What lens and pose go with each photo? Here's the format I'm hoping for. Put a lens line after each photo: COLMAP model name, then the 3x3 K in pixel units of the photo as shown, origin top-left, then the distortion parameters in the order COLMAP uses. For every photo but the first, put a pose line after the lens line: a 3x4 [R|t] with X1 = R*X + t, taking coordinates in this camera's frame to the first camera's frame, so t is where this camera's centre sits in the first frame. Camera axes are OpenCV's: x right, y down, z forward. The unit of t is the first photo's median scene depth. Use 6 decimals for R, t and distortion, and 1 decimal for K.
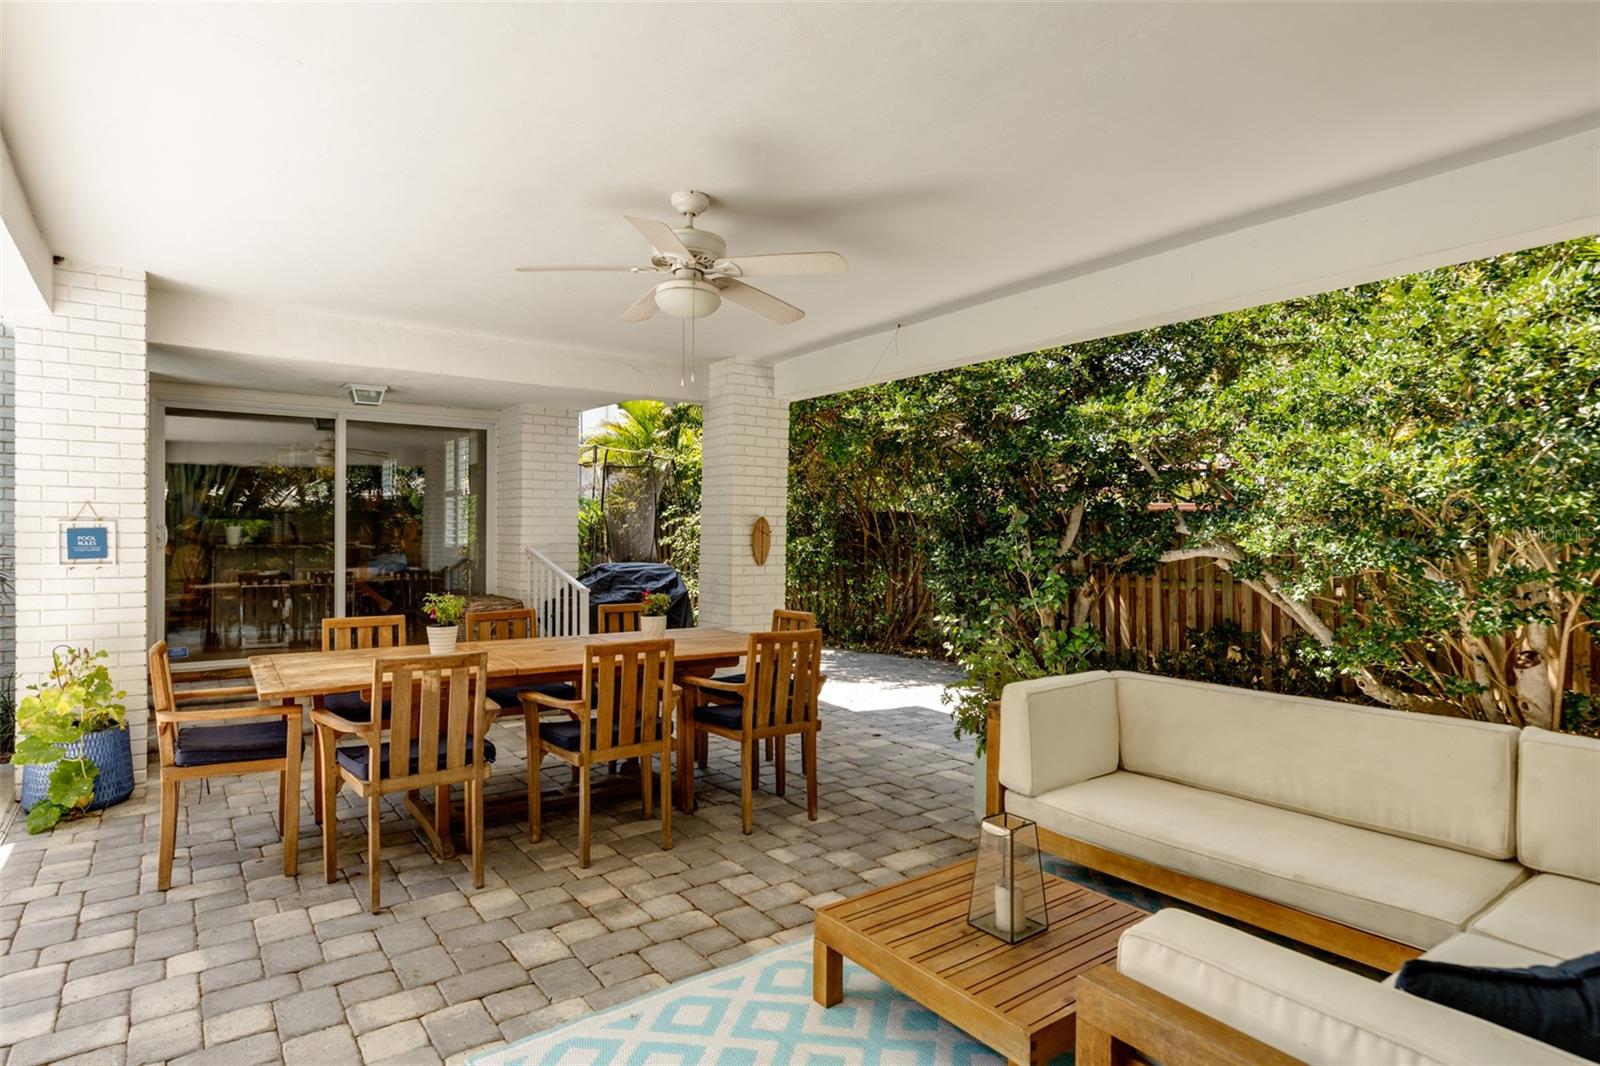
lens RADIAL K [[856.6, 0, 801.6], [0, 856.6, 532.3], [0, 0, 1]] dist [0.000035, 0.000000]
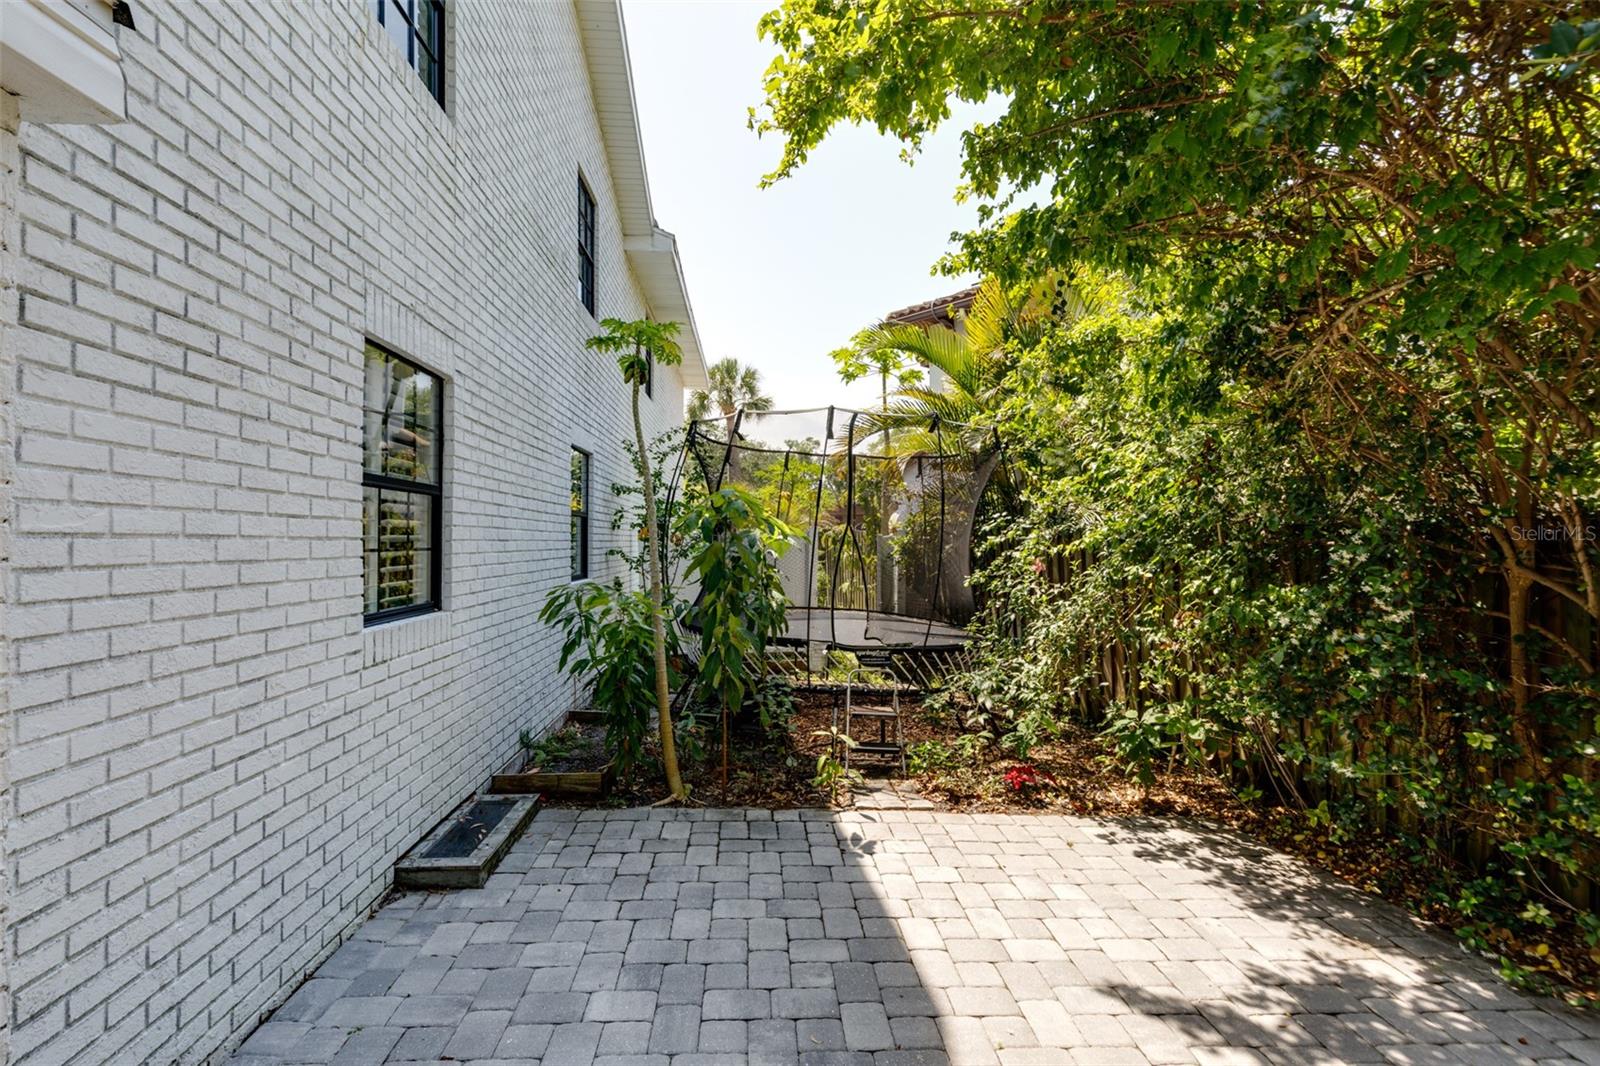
lens RADIAL K [[702.6, 0, 796.6], [0, 702.6, 533.0], [0, 0, 1]] dist [-0.011920, 0.000218]
pose [[0.842604, -0.011640, -0.538407, -0.015274], [0.007264, 0.999921, -0.010249, -0.015928], [0.538484, 0.004725, 0.842622, 0.624237]]
